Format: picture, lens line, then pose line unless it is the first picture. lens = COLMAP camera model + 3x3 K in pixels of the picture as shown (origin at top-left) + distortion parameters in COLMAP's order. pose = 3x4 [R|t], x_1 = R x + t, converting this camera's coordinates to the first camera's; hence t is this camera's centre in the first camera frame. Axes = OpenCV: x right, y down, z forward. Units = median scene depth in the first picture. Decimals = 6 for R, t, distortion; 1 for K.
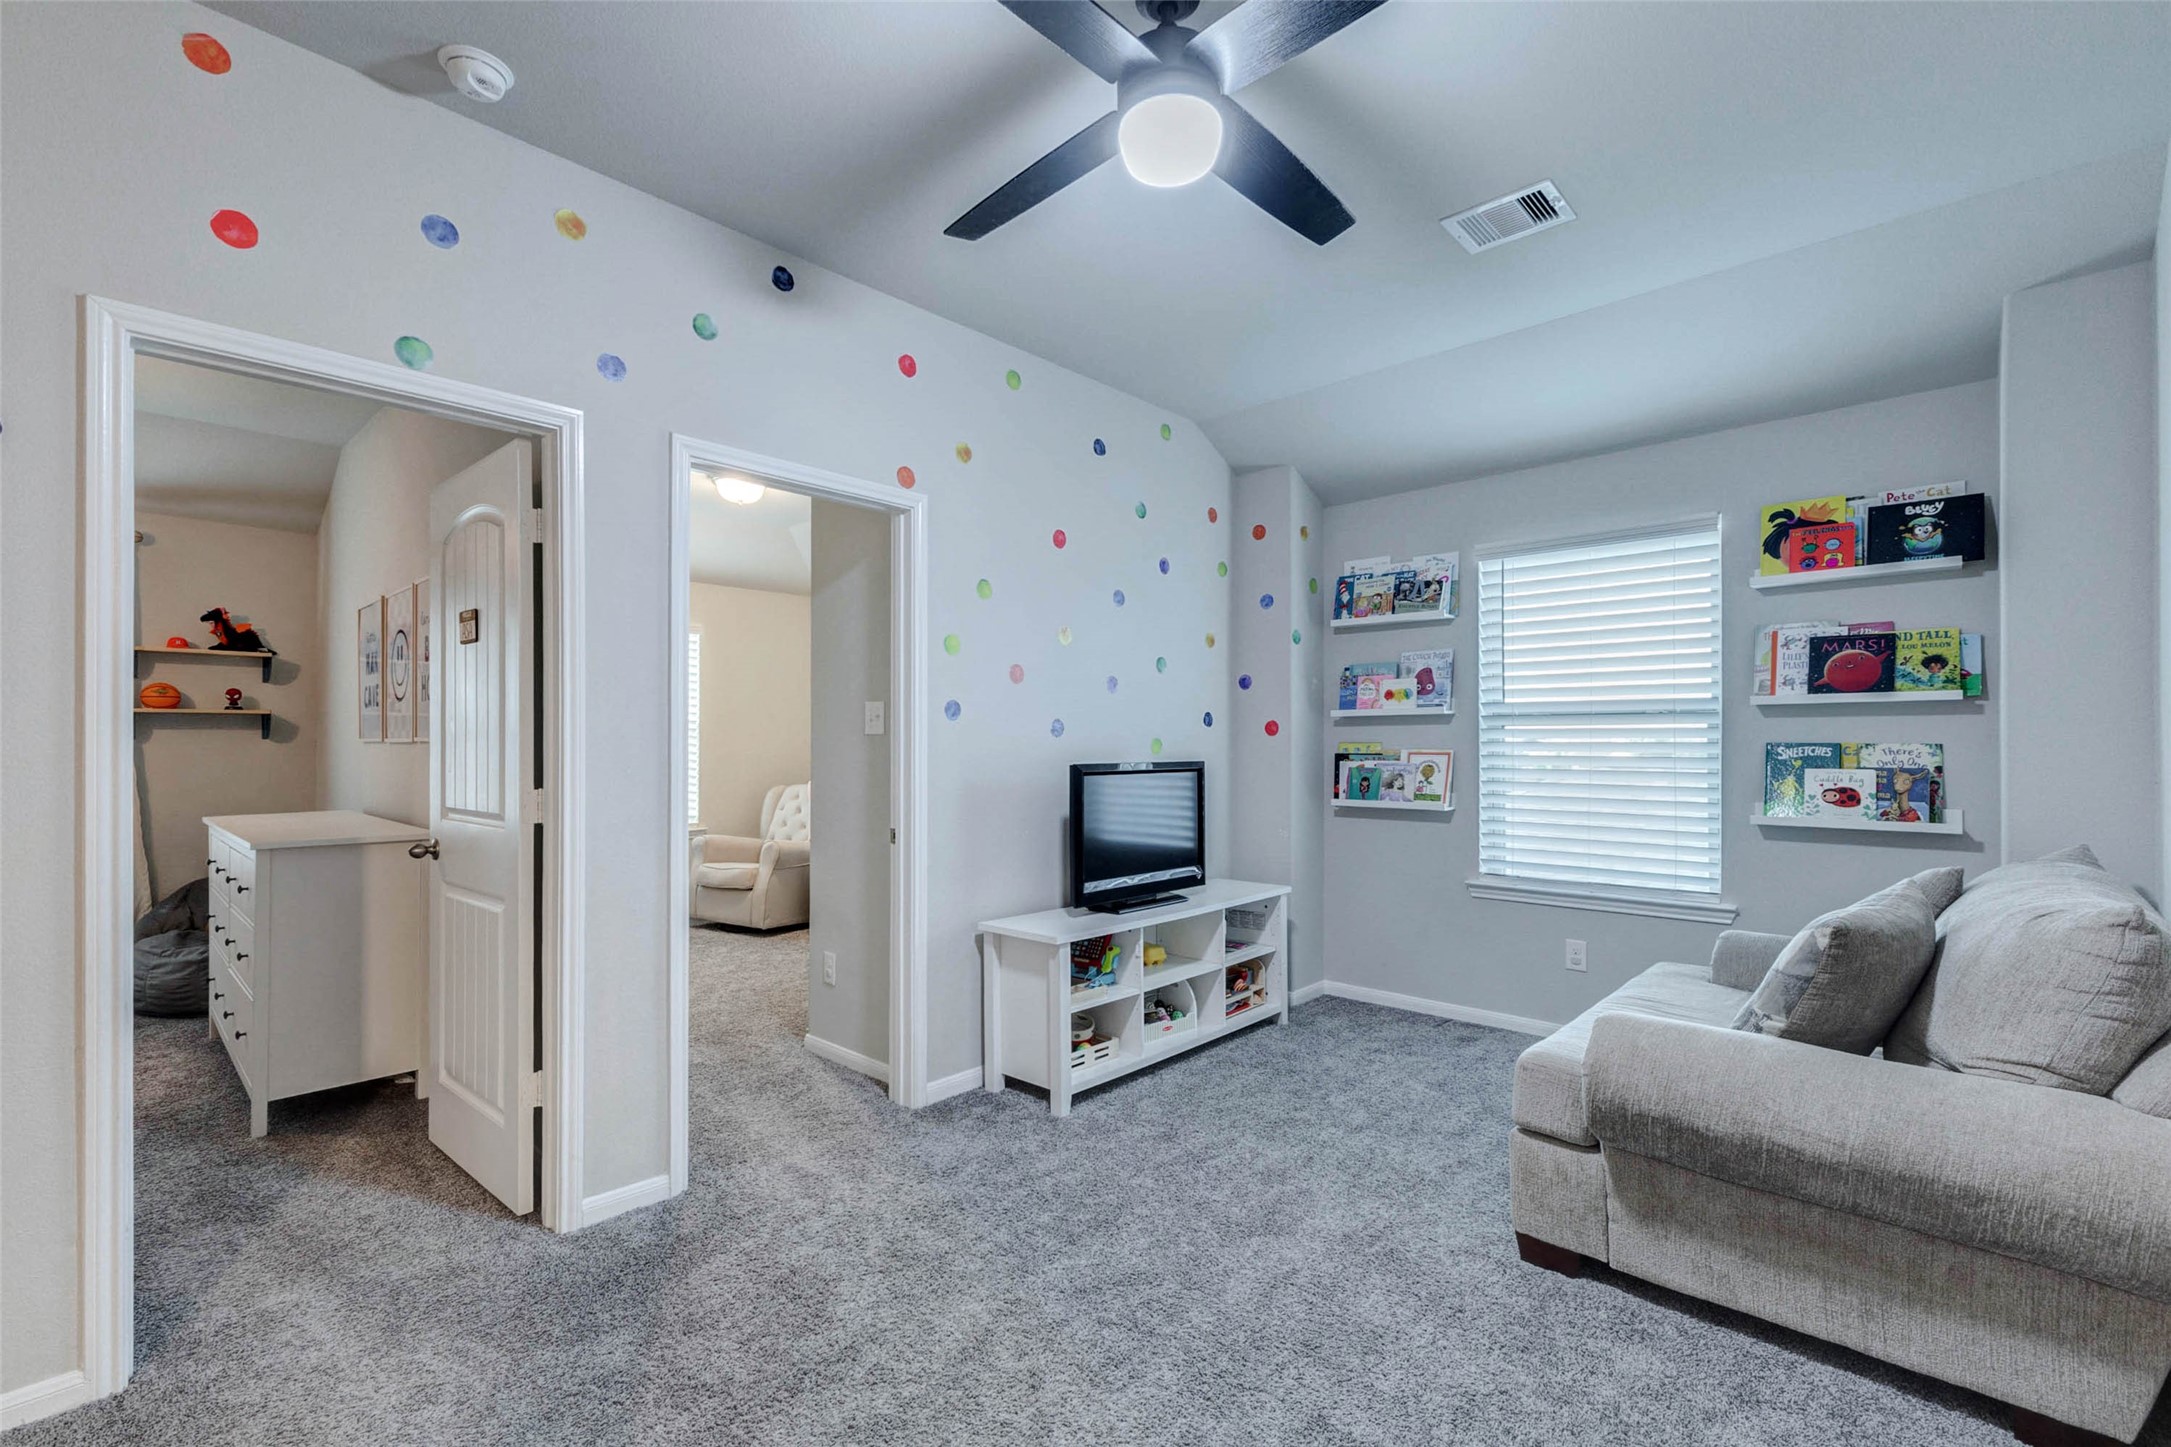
lens RADIAL K [[942.8, 0, 1092.0], [0, 942.8, 735.2], [0, 0, 1]] dist [0.008636, -0.001249]
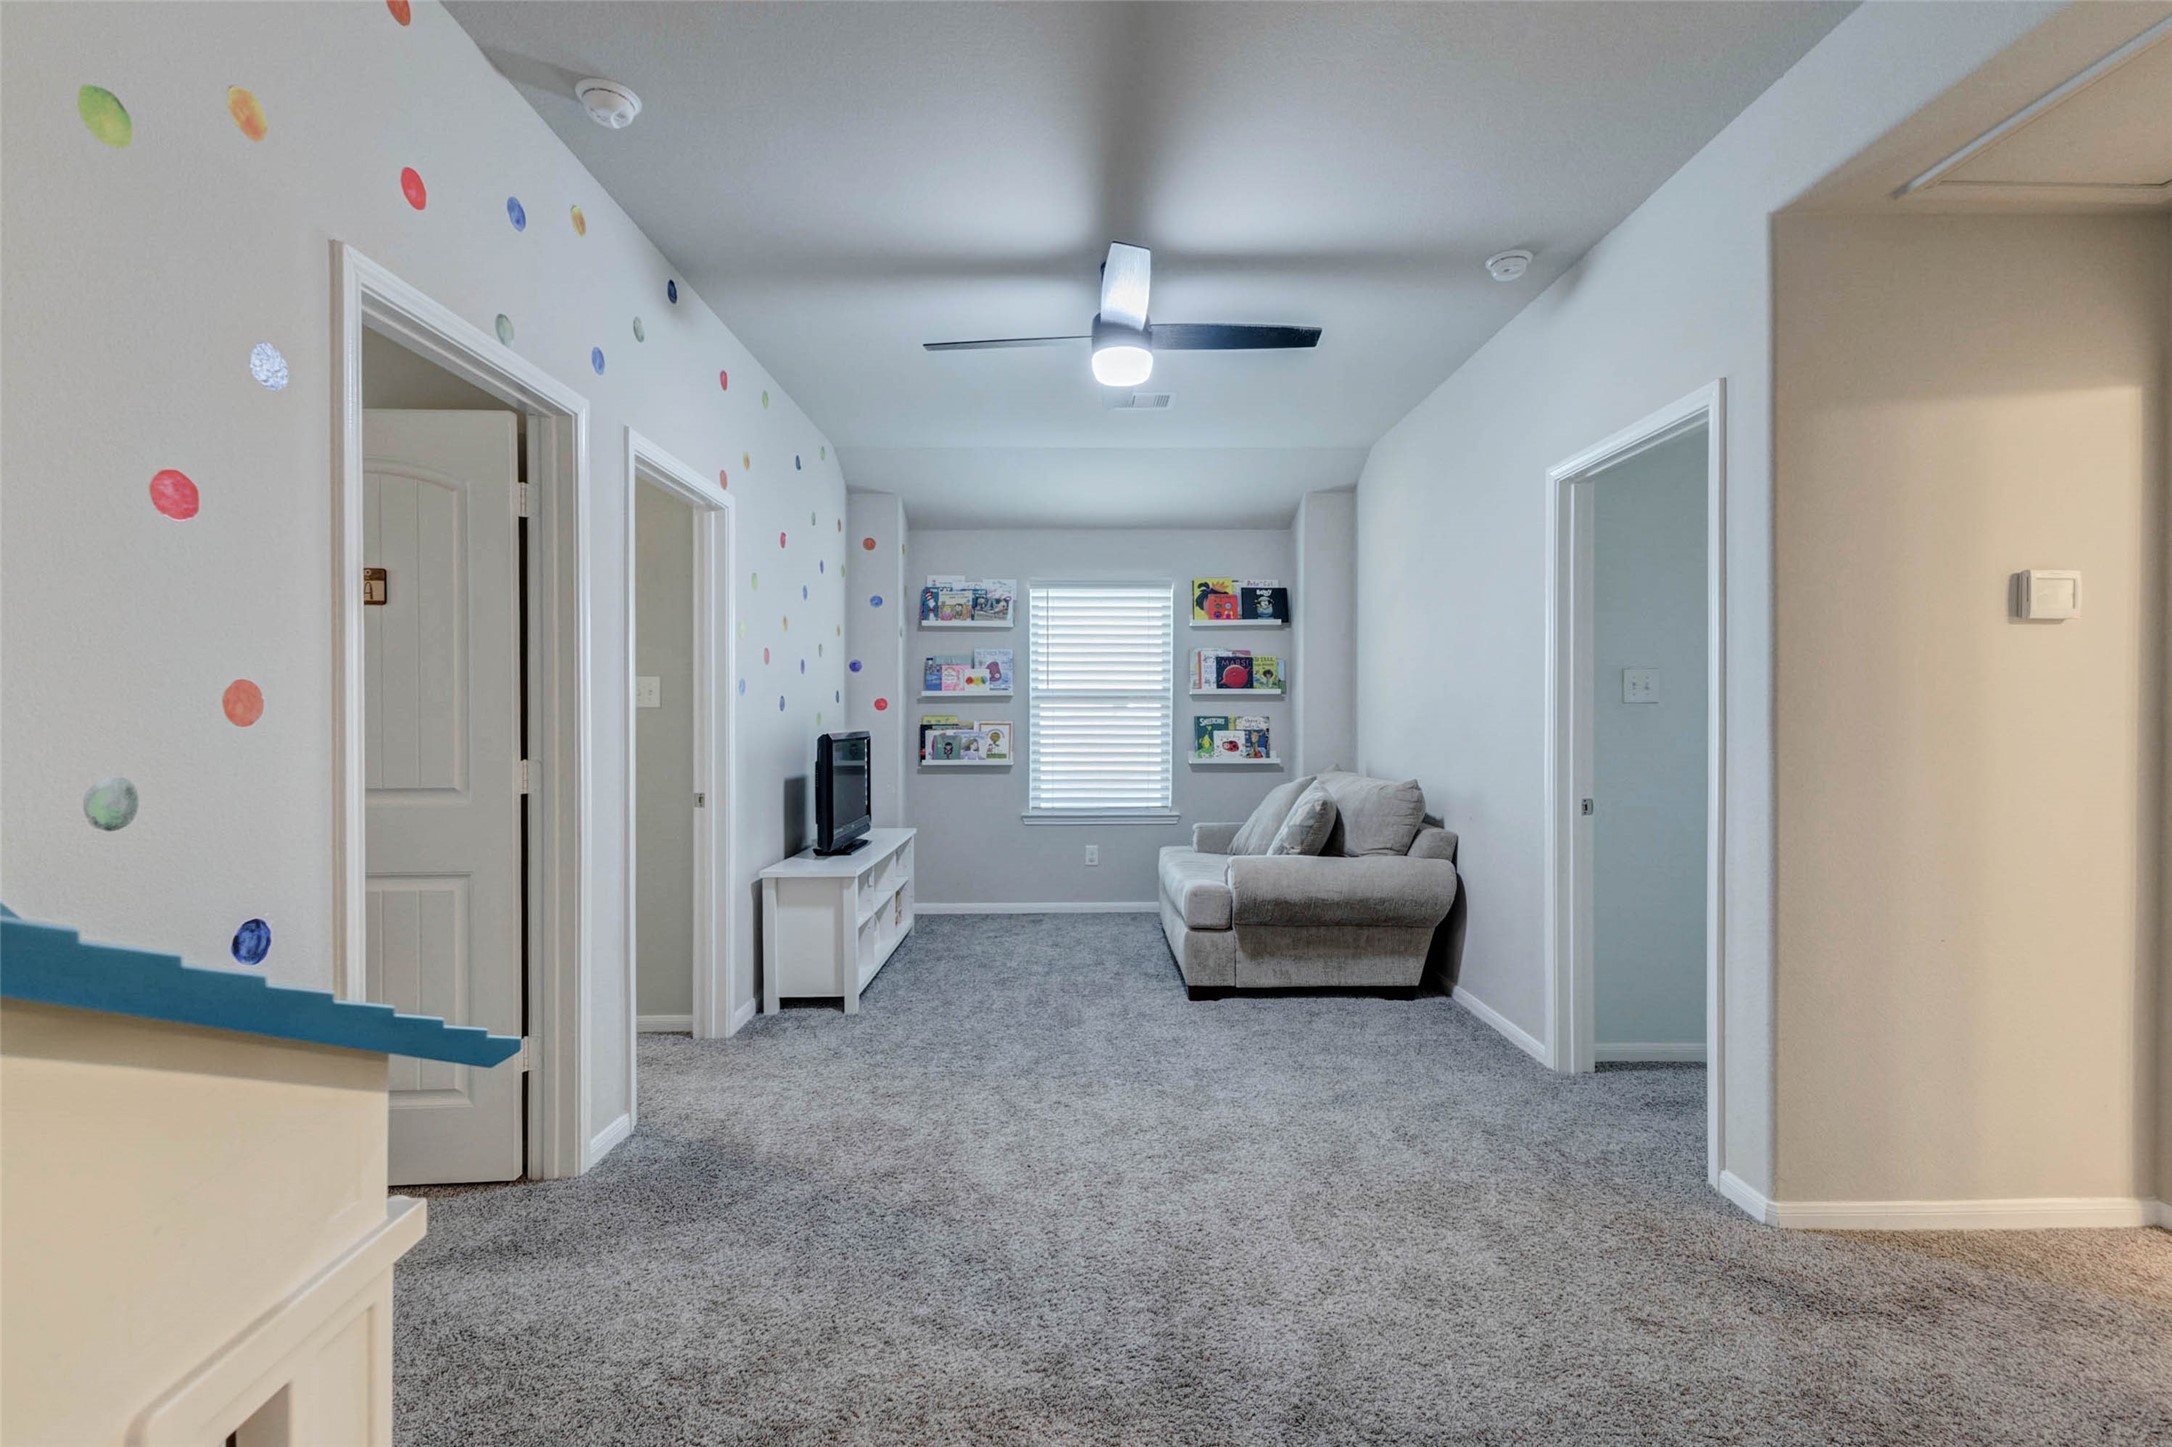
lens RADIAL K [[943.2, 0, 1088.2], [0, 943.2, 719.7], [0, 0, 1]] dist [0.008636, -0.001249]
pose [[0.723887, -0.001611, 0.689917, -0.638667], [-0.005471, 0.999952, 0.008075, 0.001686], [-0.689897, -0.009620, 0.723843, -0.114336]]
